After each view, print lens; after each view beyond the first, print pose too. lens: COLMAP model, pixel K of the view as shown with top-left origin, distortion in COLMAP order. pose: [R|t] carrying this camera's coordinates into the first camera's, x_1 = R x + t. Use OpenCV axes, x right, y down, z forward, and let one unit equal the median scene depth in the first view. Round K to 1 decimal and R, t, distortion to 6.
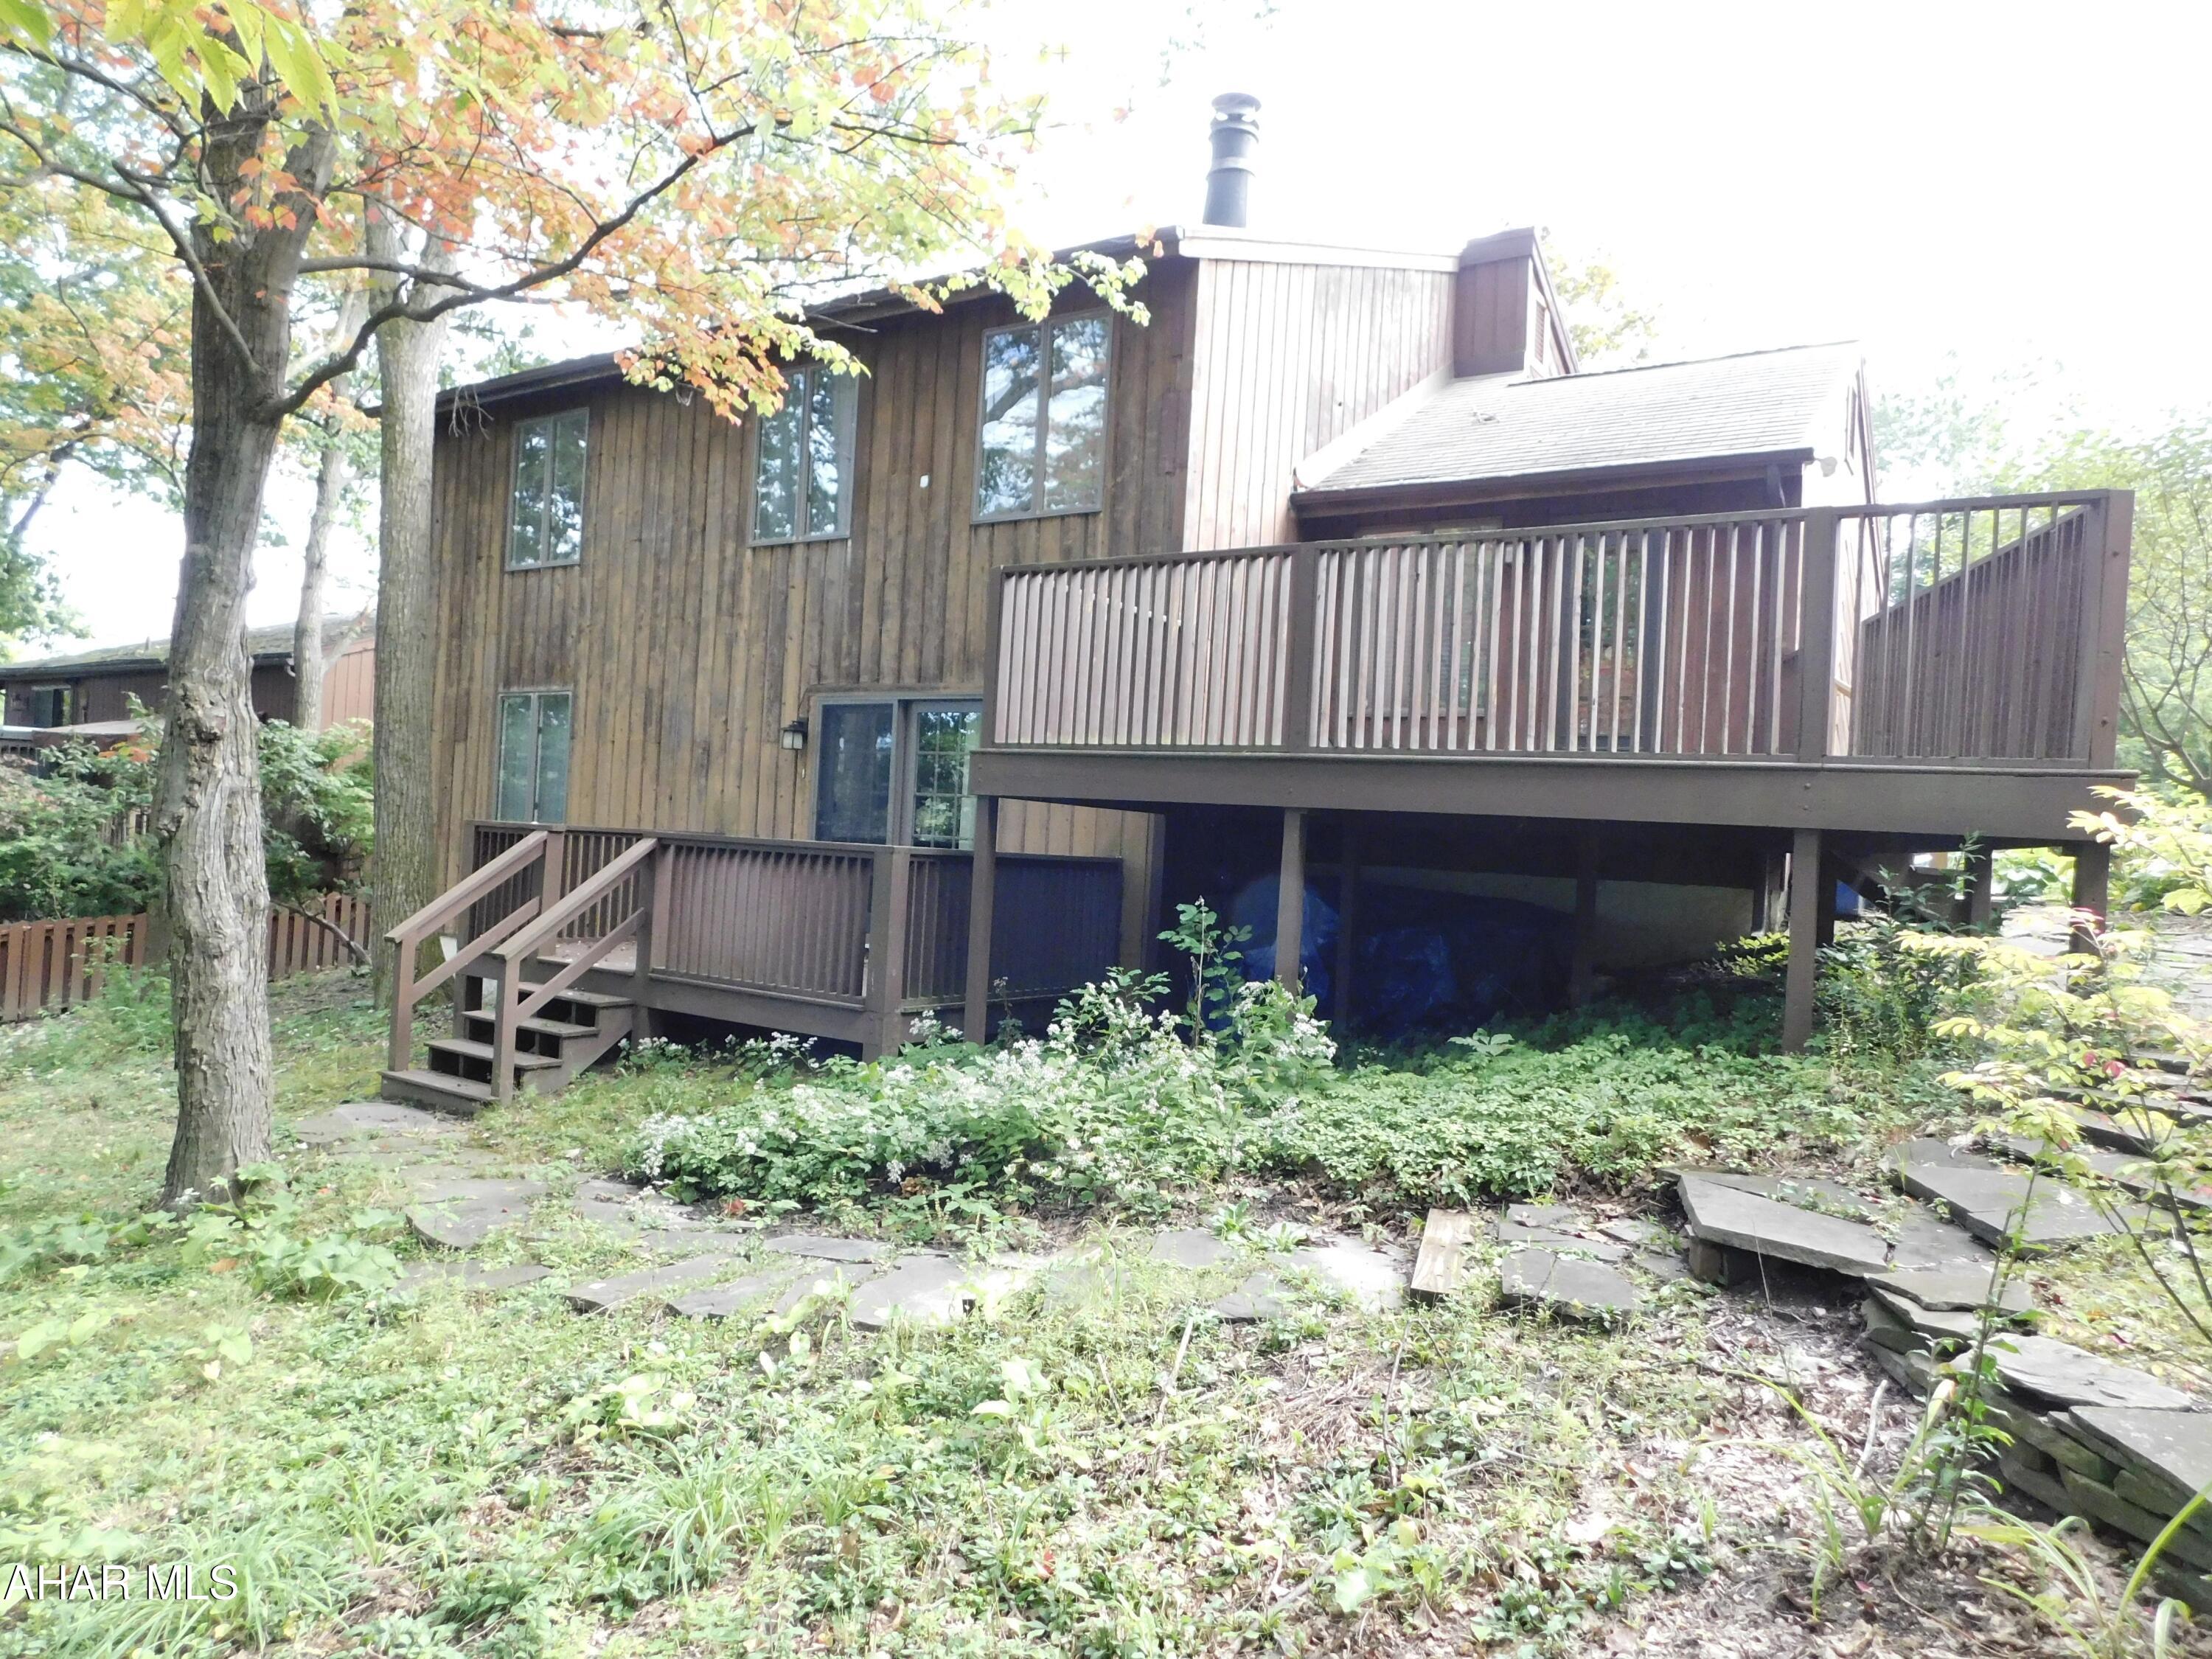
lens RADIAL K [[1472.2, 0, 1106.0], [0, 1472.2, 829.5], [0, 0, 1]] dist [-0.076245, 0.077905]
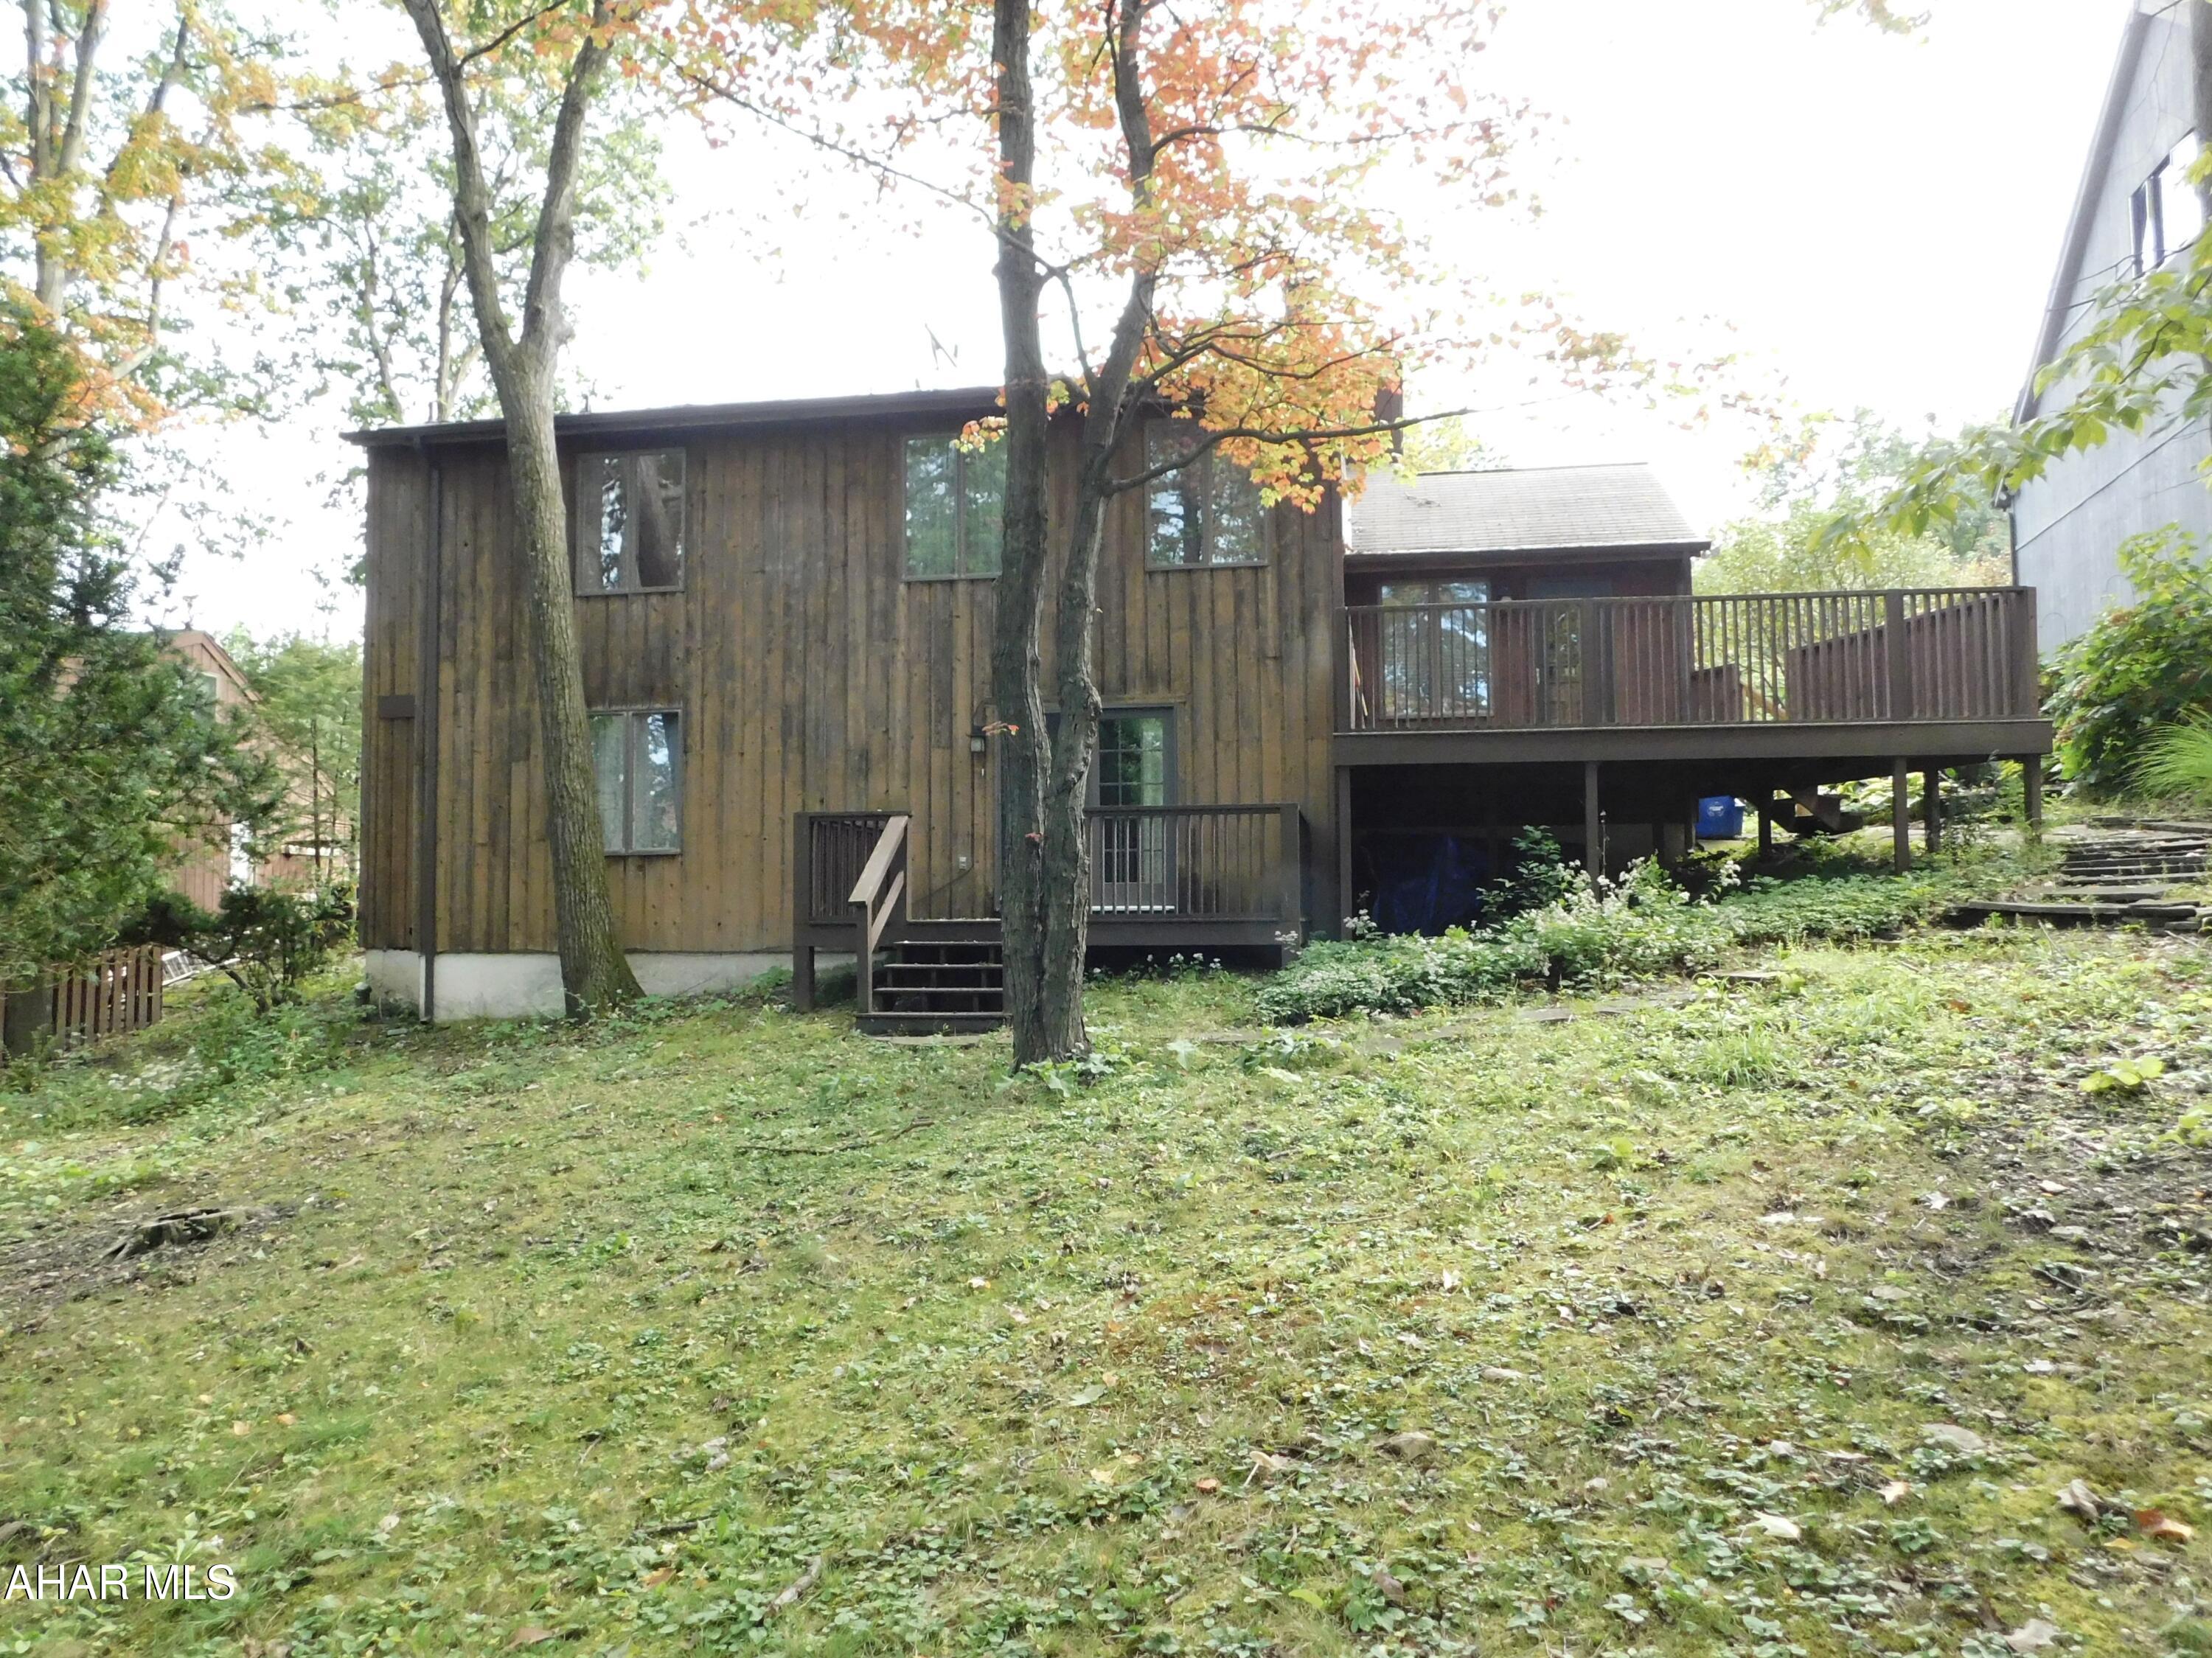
lens RADIAL K [[1472.1, 0, 1106.0], [0, 1472.1, 829.0], [0, 0, 1]] dist [-0.076245, 0.077905]
pose [[0.899211, -0.034600, 0.436146, -0.613070], [0.053496, 0.998083, -0.031115, 0.048733], [-0.434233, 0.051311, 0.899338, -0.112626]]
